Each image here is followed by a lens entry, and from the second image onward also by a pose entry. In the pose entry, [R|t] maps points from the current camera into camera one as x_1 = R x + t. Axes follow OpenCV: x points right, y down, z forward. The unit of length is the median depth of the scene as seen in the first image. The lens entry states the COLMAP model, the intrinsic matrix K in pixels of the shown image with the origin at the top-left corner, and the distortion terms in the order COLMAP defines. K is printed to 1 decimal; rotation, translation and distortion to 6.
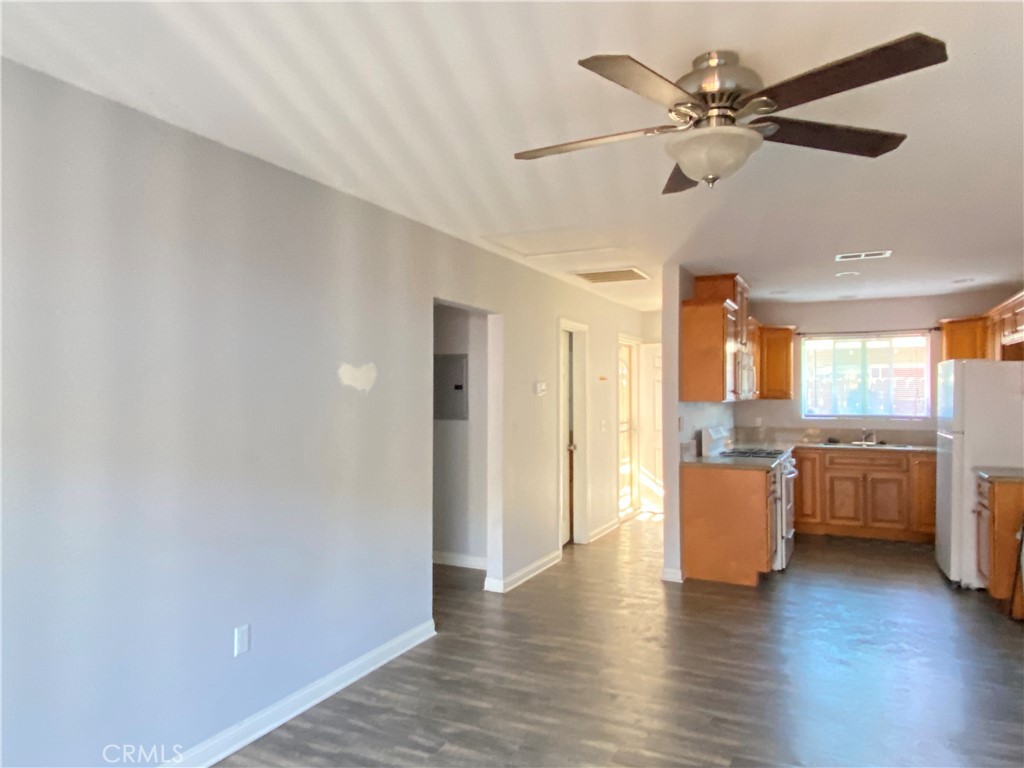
lens RADIAL K [[660.4, 0, 512.0], [0, 660.4, 384.0], [0, 0, 1]] dist [-0.003676, -0.002594]
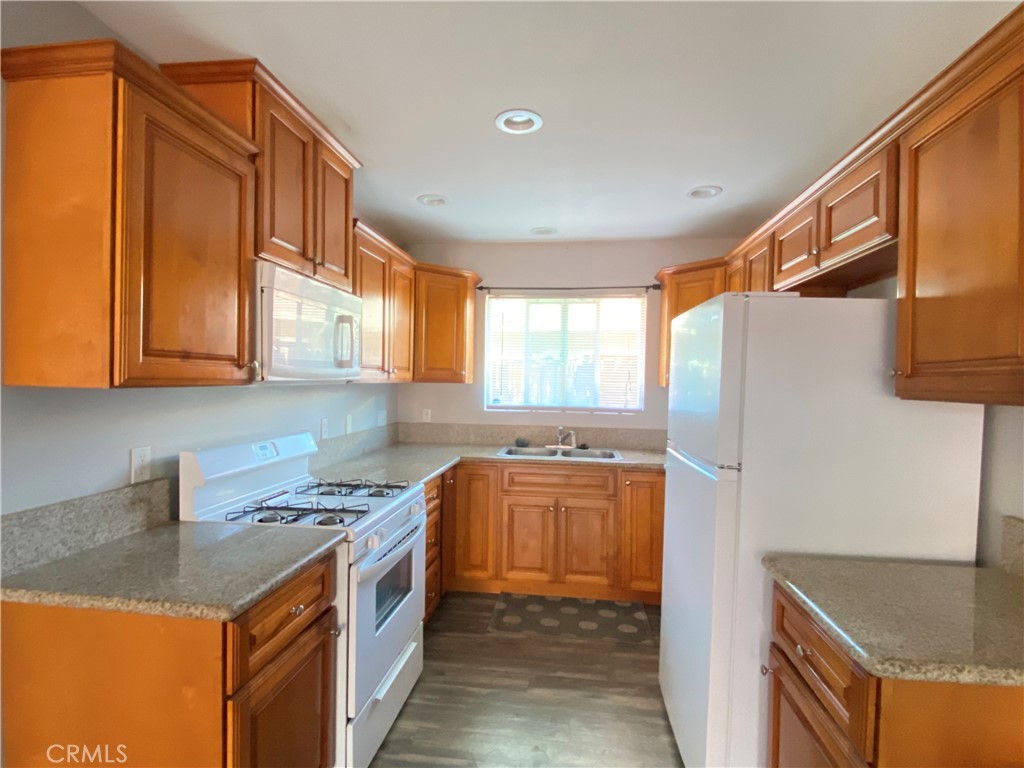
lens RADIAL K [[530.7, 0, 512.0], [0, 530.7, 384.0], [0, 0, 1]] dist [0.001466, 0.000146]
pose [[0.937519, 0.012090, 0.347723, 0.302488], [-0.022075, 0.999450, 0.024766, 0.010493], [-0.347233, -0.030894, 0.937270, 0.516127]]
